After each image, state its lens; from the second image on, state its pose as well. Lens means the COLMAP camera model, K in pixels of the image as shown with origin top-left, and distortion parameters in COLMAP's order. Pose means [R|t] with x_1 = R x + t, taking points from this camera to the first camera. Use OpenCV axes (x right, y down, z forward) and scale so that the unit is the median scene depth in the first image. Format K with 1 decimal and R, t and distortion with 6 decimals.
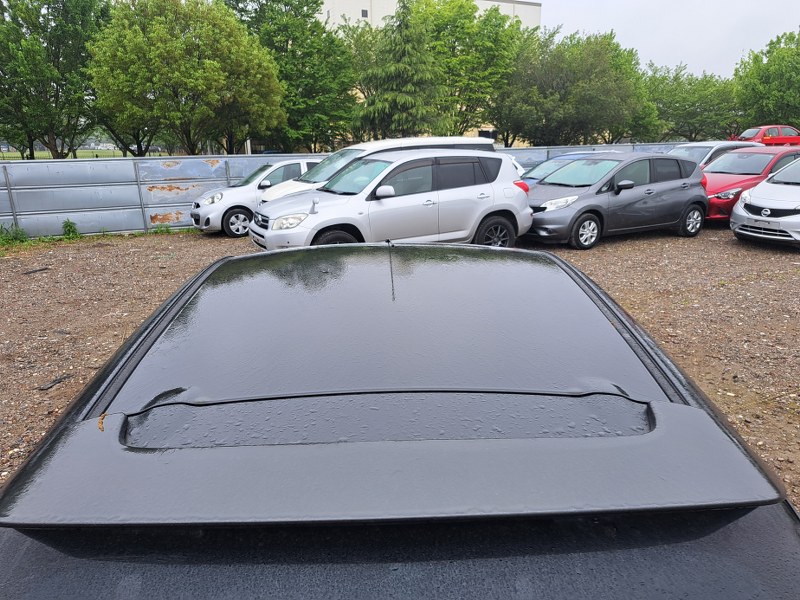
lens RADIAL K [[567.3, 0, 413.8], [0, 567.3, 301.9], [0, 0, 1]] dist [0.039125, -0.031649]
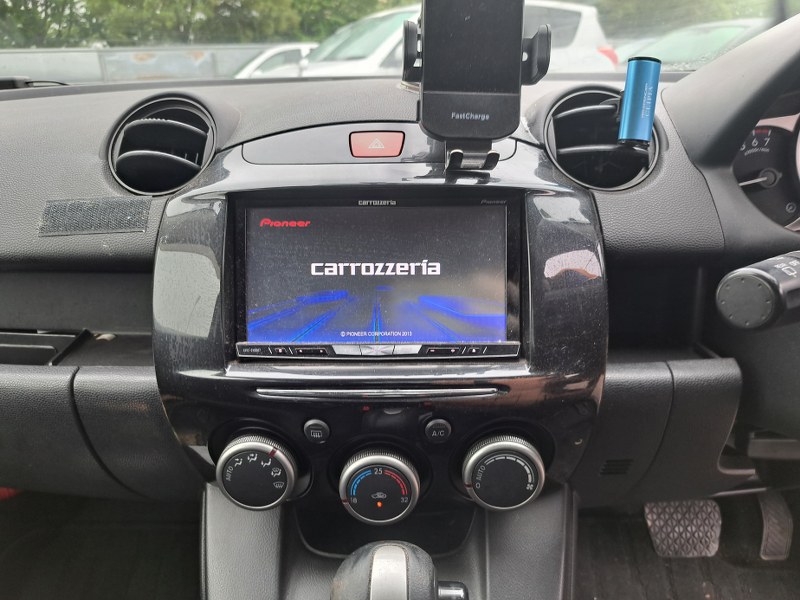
lens RADIAL K [[583.5, 0, 400.0], [0, 583.5, 300.0], [0, 0, 1]] dist [0.003523, 0.002655]
pose [[0.997489, 0.011438, -0.069892, -0.006648], [-0.004416, 0.994997, 0.099810, 0.015787], [0.070684, -0.099251, 0.992549, 0.196069]]
